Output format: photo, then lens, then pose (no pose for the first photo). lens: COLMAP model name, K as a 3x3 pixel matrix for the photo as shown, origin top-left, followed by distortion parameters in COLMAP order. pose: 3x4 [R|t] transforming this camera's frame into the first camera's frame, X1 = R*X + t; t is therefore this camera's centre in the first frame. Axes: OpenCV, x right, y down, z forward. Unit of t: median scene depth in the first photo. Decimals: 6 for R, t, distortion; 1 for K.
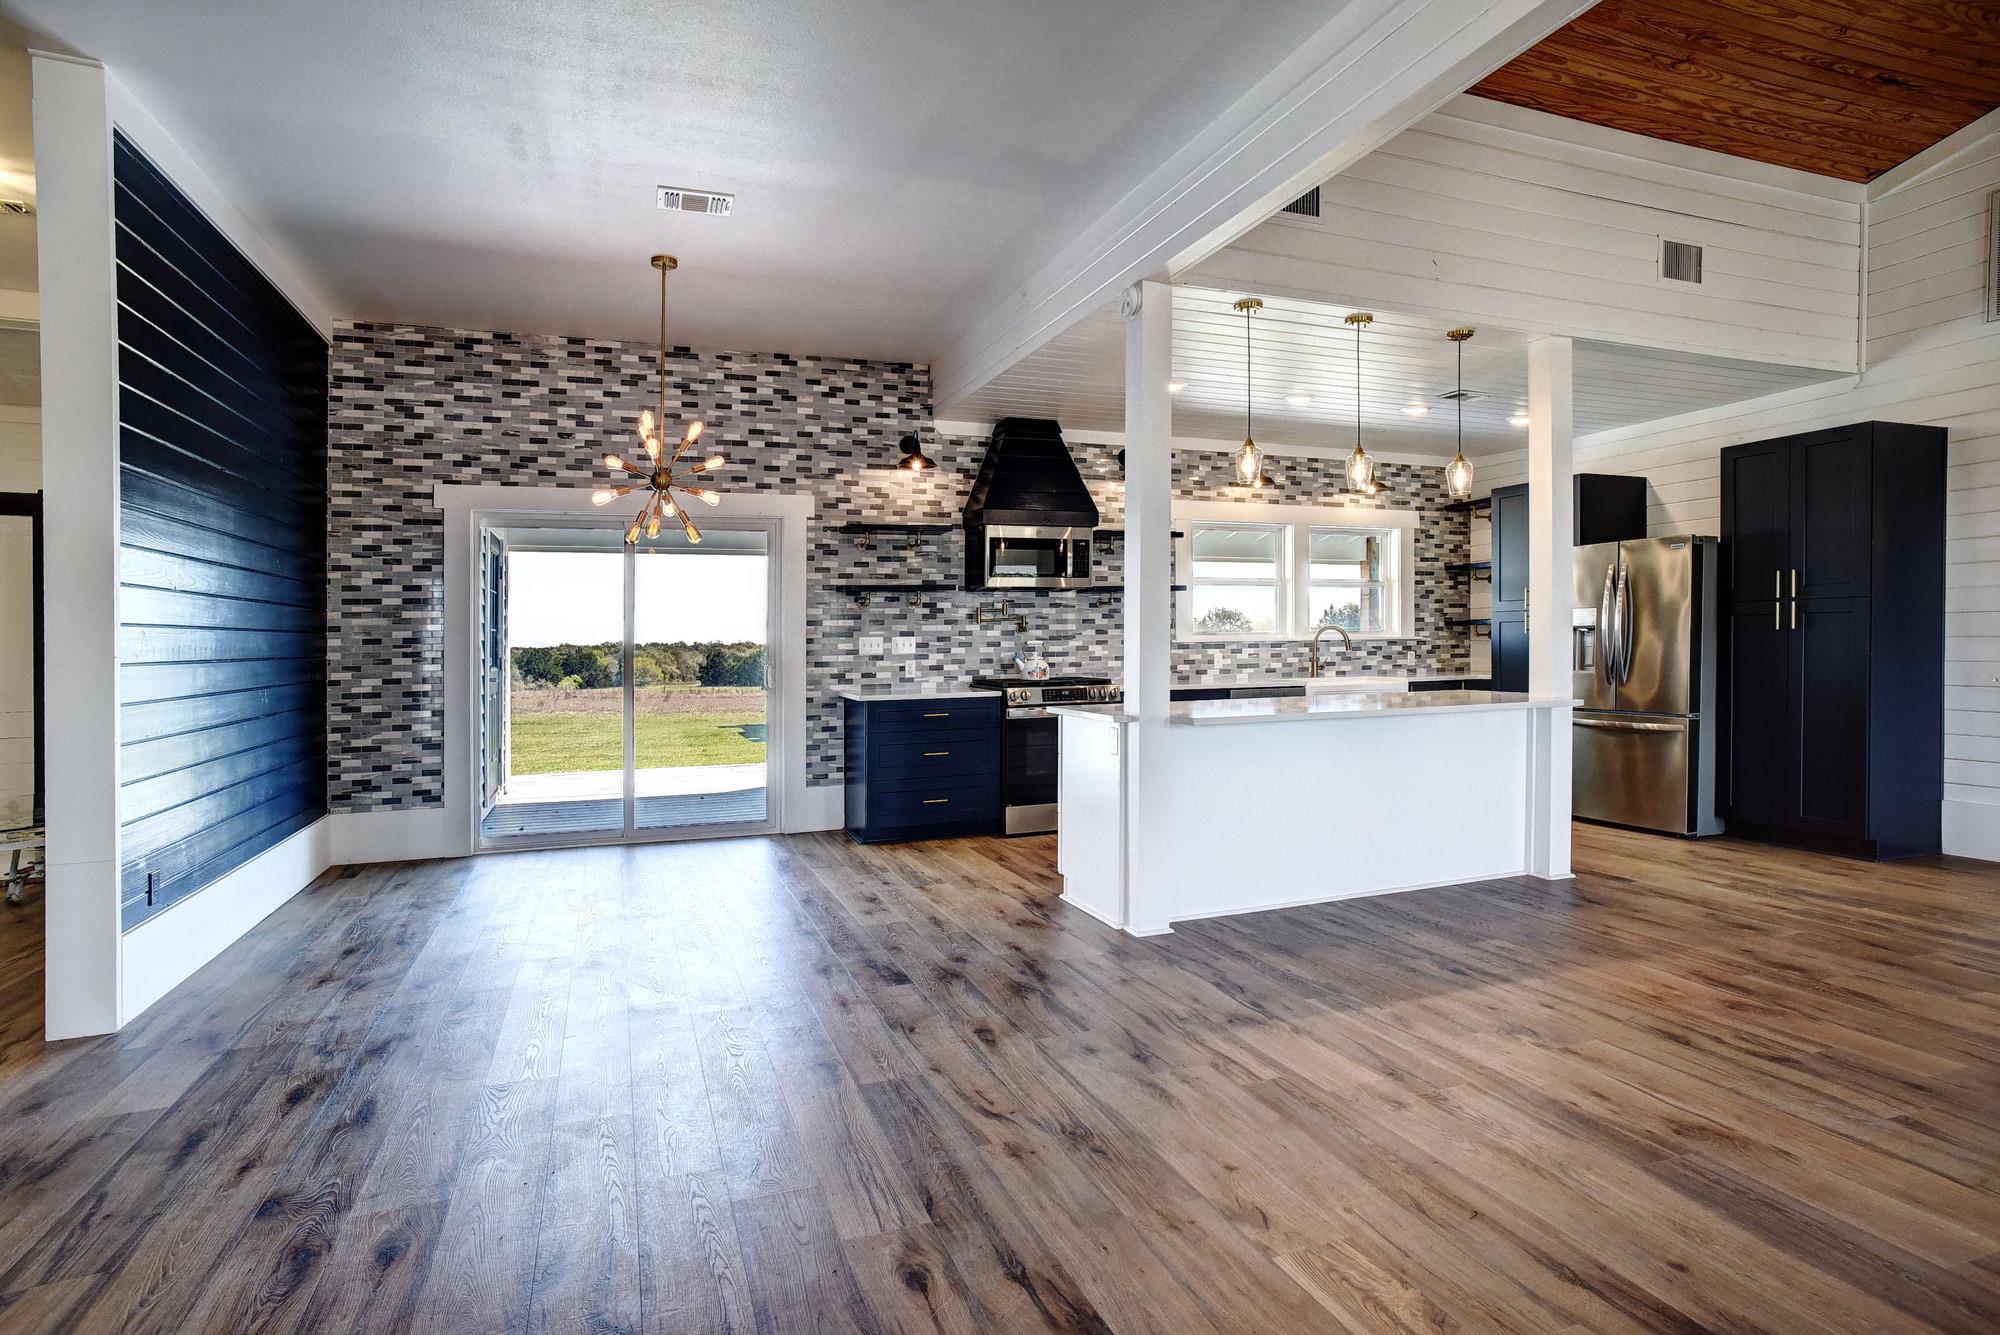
lens RADIAL K [[1043.5, 0, 1003.7], [0, 1043.5, 660.4], [0, 0, 1]] dist [-0.064757, 0.043686]
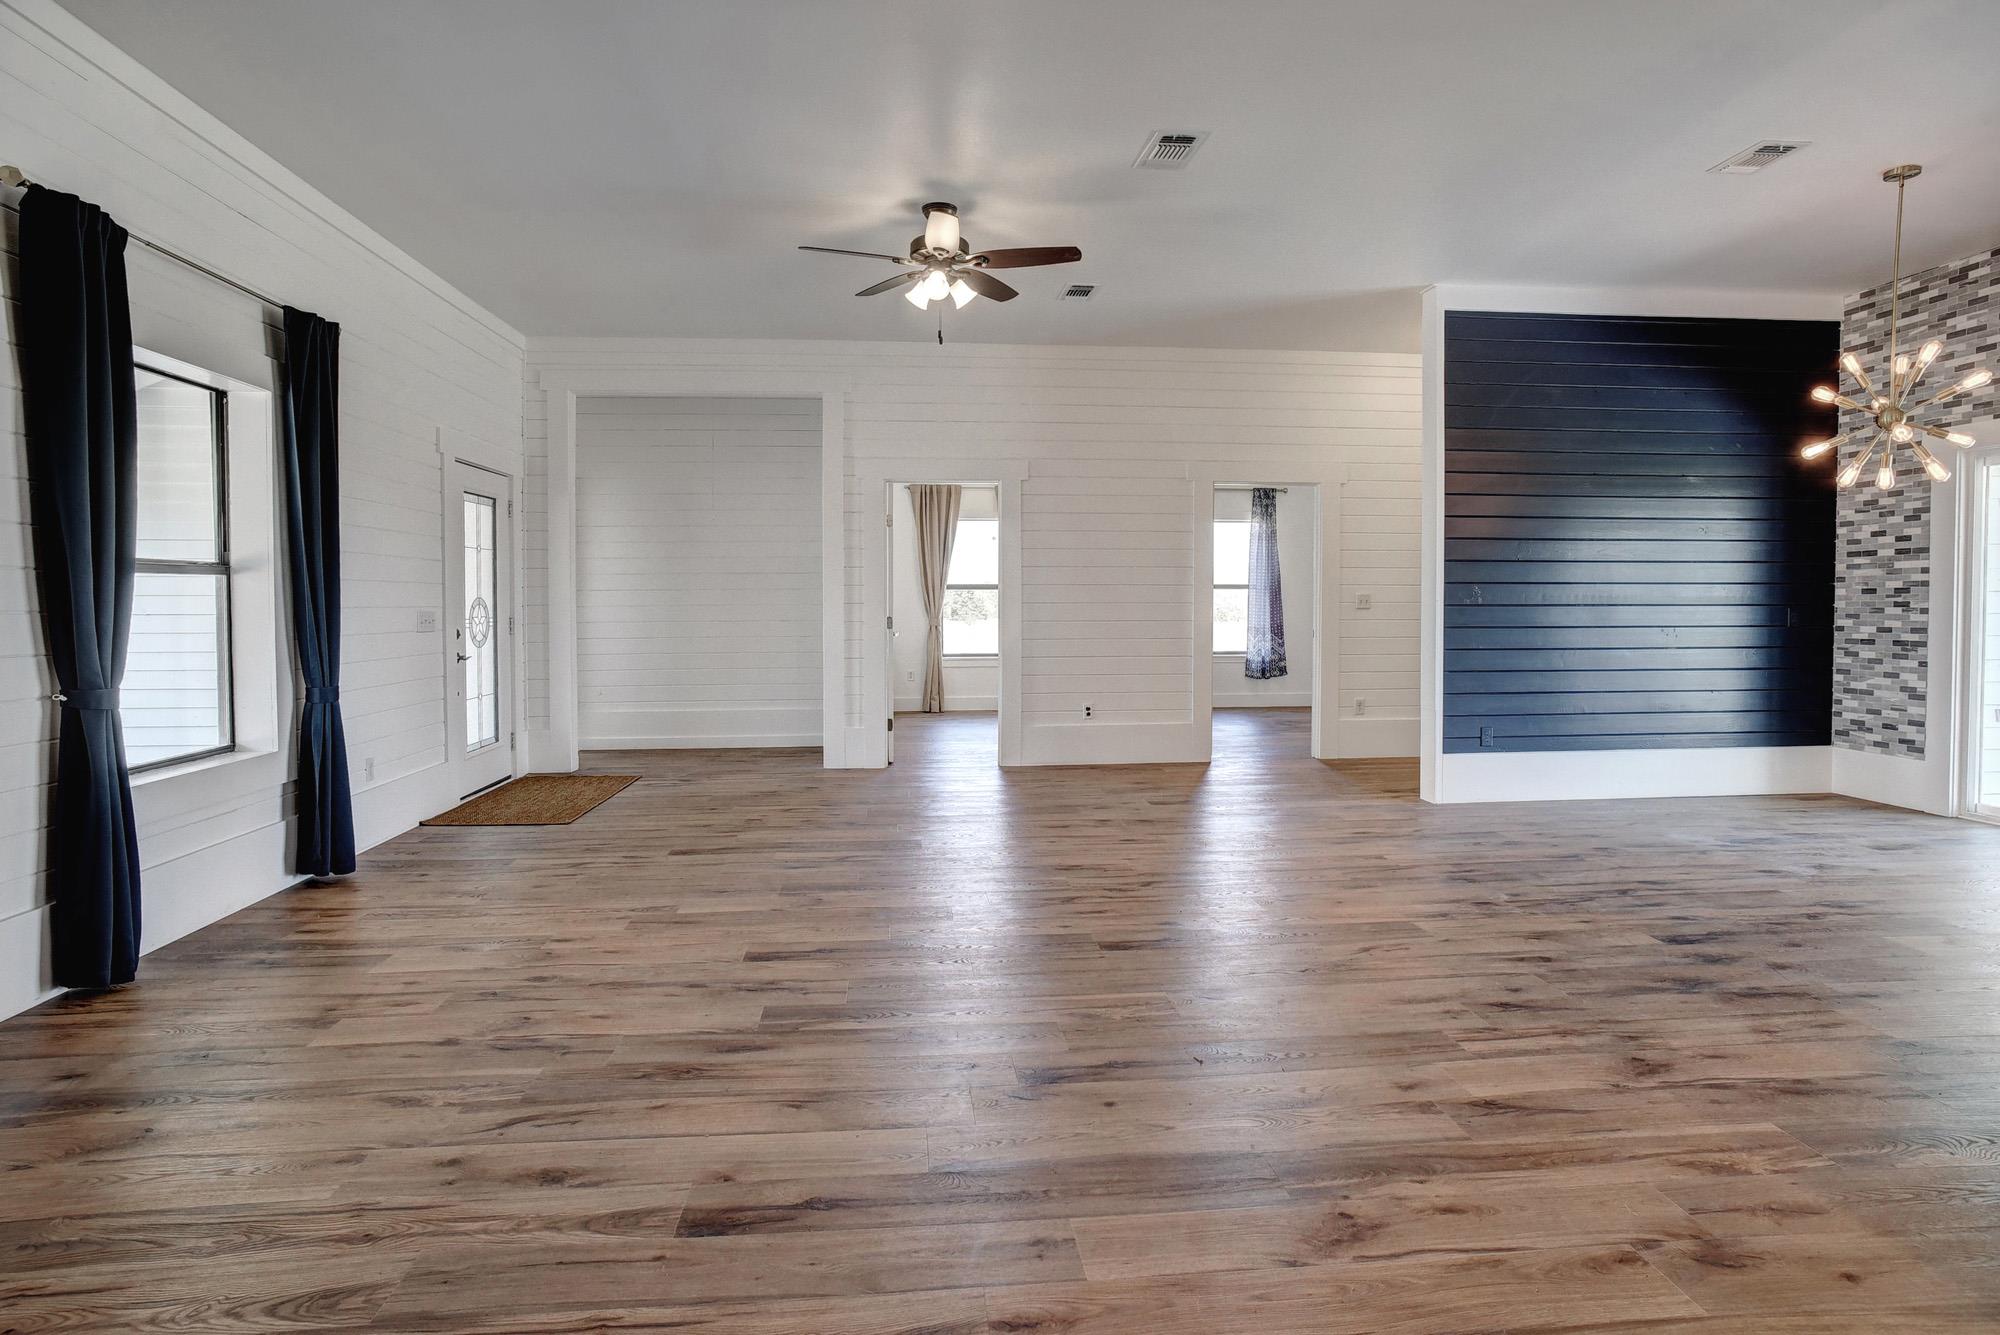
lens RADIAL K [[1045.7, 0, 955.1], [0, 1045.7, 633.3], [0, 0, 1]] dist [-0.062257, 0.033744]
pose [[-0.301099, 0.042604, -0.952641, 0.654110], [-0.009553, 0.998817, 0.047689, -0.015485], [0.953545, 0.023459, -0.300336, 0.405768]]
